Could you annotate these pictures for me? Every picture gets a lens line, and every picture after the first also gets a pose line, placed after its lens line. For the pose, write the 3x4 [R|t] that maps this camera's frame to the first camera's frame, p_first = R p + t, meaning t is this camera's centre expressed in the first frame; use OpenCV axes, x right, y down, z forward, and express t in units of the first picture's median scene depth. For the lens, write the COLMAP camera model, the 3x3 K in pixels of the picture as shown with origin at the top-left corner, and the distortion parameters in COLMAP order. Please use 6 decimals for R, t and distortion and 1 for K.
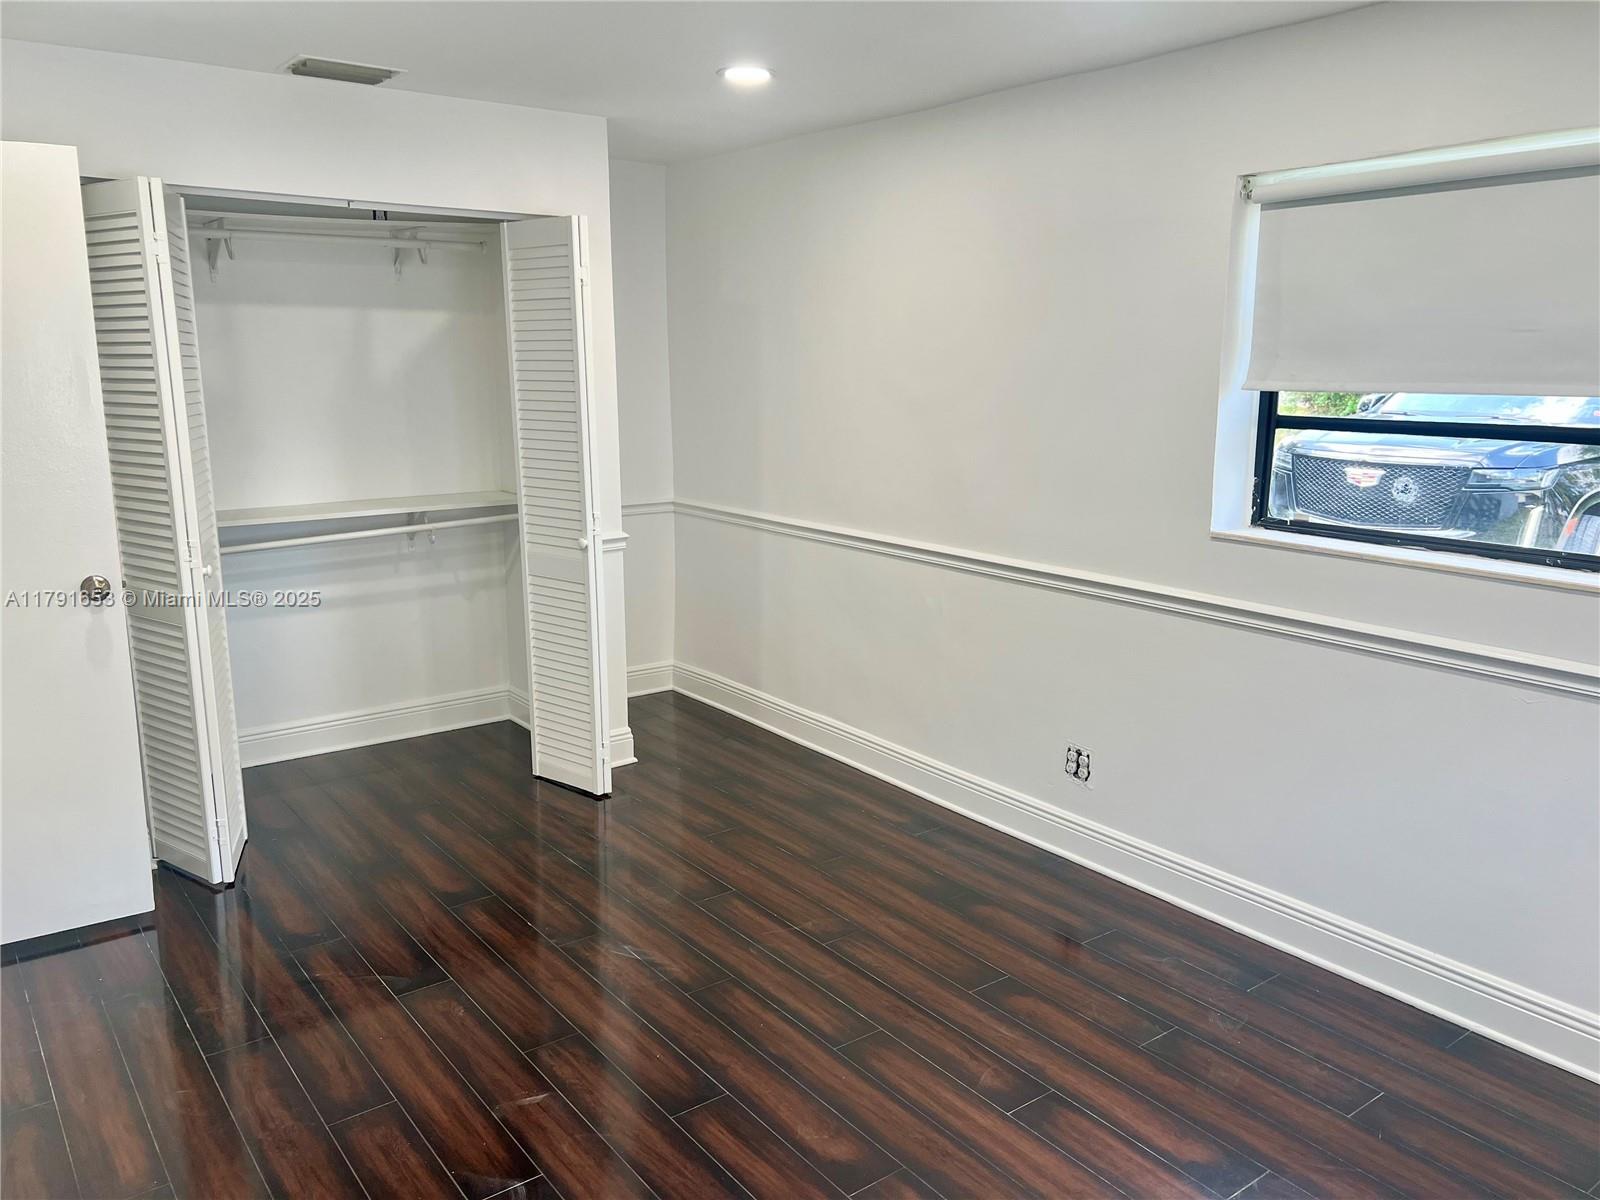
lens RADIAL K [[1223.3, 0, 800.0], [0, 1223.3, 600.0], [0, 0, 1]] dist [0.002899, 0.000765]
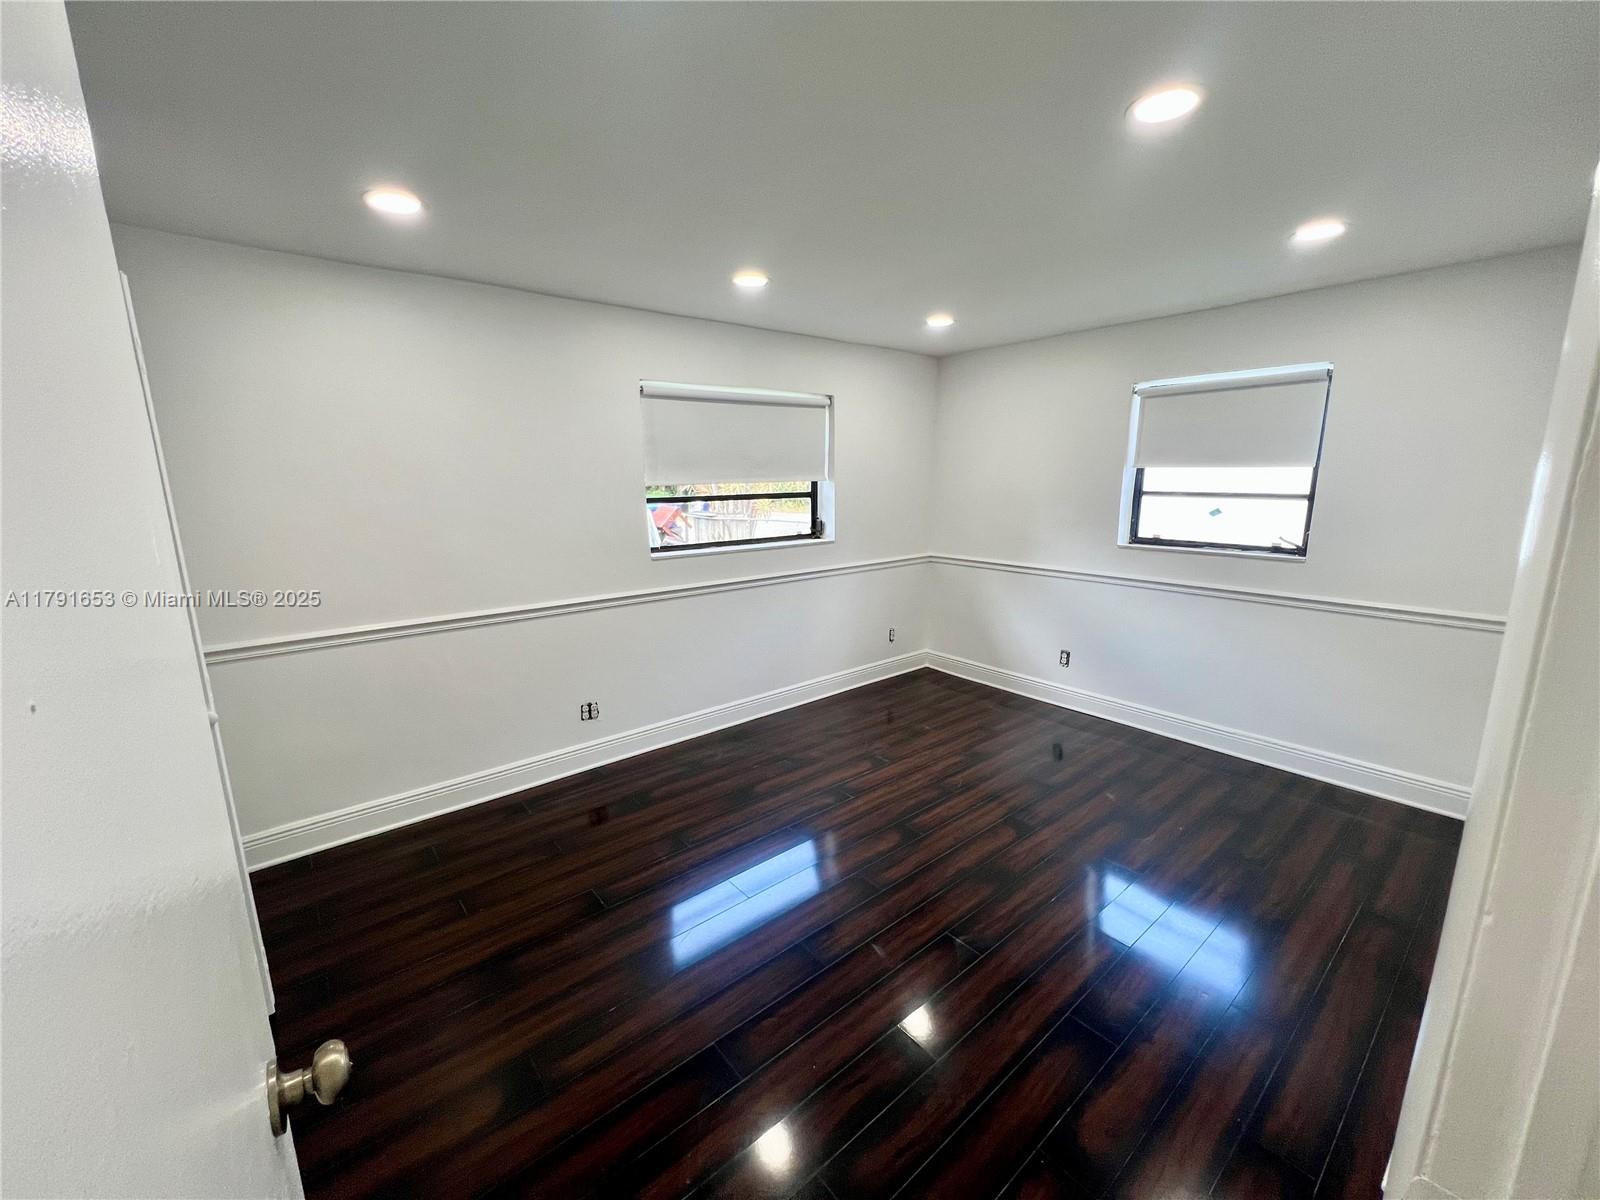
lens RADIAL K [[637.7, 0, 800.0], [0, 637.7, 600.0], [0, 0, 1]] dist [-0.000898, -0.000074]
pose [[-0.040471, -0.206439, 0.977622, -0.849867], [0.210389, 0.954727, 0.210314, -0.190309], [-0.976780, 0.214192, 0.004794, 0.934833]]
